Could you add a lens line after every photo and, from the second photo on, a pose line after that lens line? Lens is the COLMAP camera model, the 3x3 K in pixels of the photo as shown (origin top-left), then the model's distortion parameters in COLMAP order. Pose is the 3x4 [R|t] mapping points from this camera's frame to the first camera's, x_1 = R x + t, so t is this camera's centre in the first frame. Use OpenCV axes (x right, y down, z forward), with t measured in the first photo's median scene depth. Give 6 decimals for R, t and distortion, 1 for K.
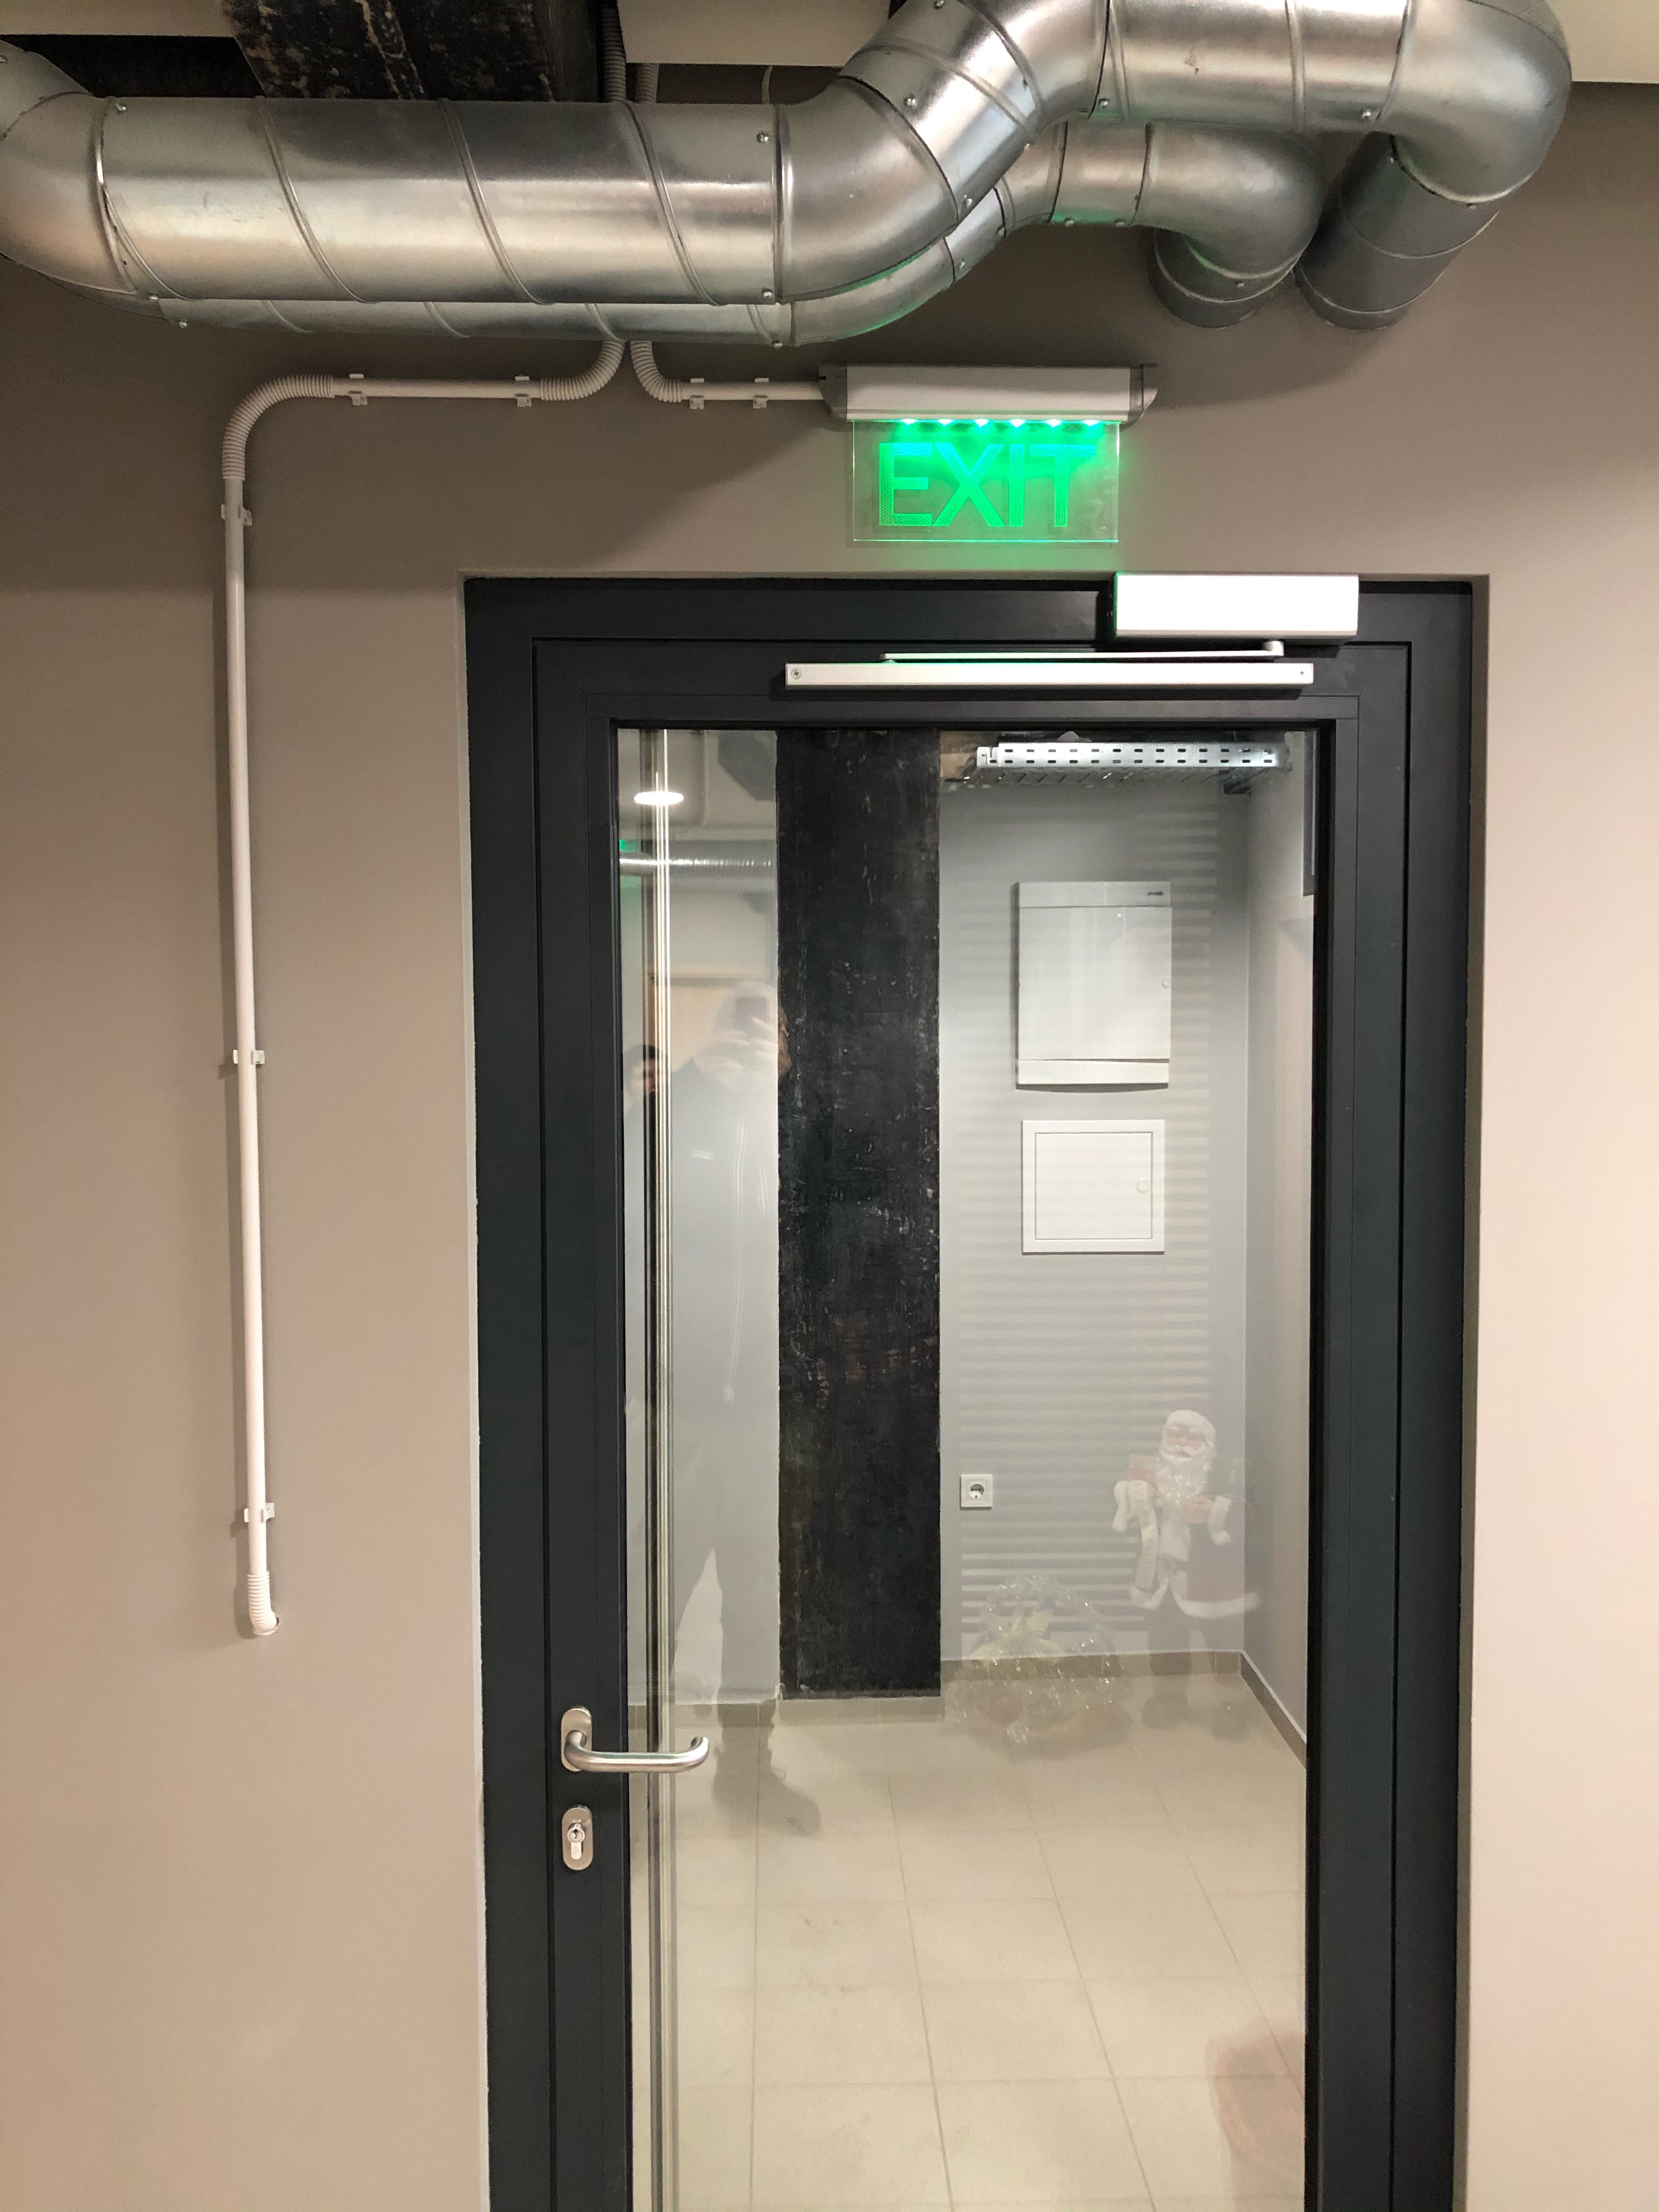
lens RADIAL K [[1775.2, 0, 825.9], [0, 1775.2, 1100.6], [0, 0, 1]] dist [0.035697, -0.019061]
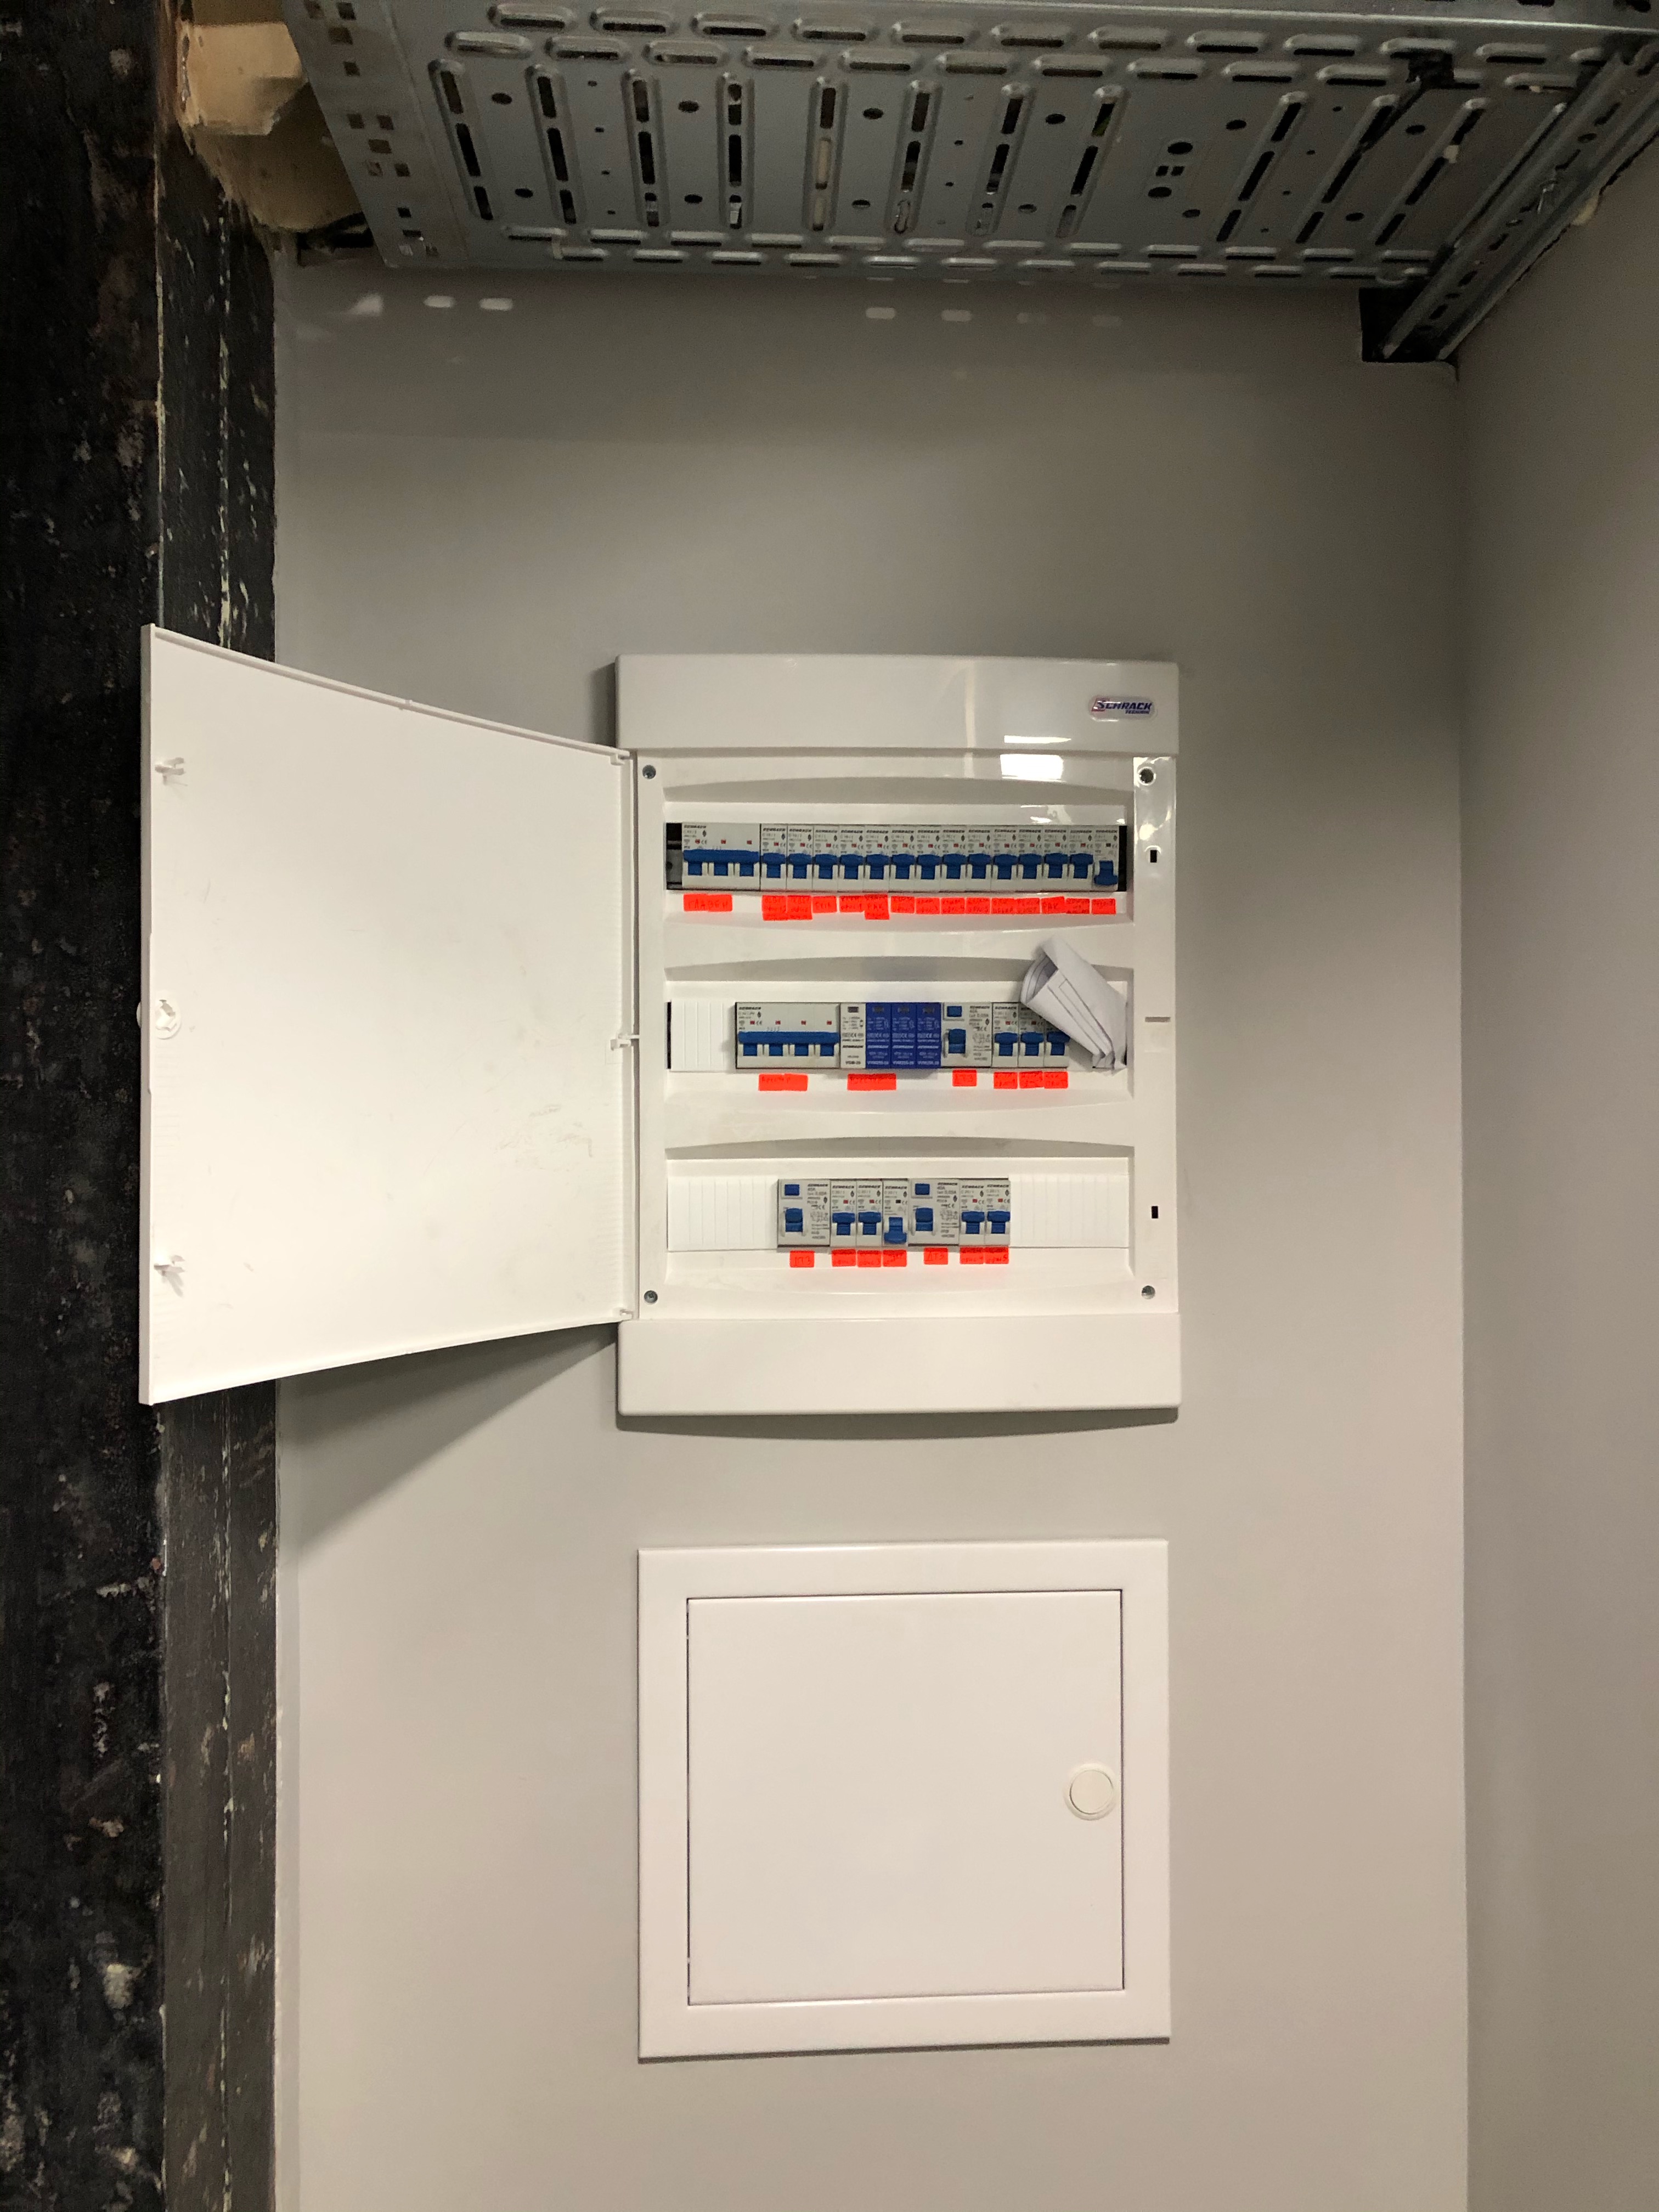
lens RADIAL K [[1775.2, 0, 837.1], [0, 1775.2, 1110.8], [0, 0, 1]] dist [0.035697, -0.019061]
pose [[0.999231, 0.000529, 0.039219, 0.130541], [0.001800, 0.998238, -0.059313, -0.038933], [-0.039181, 0.059338, 0.997469, 0.731635]]
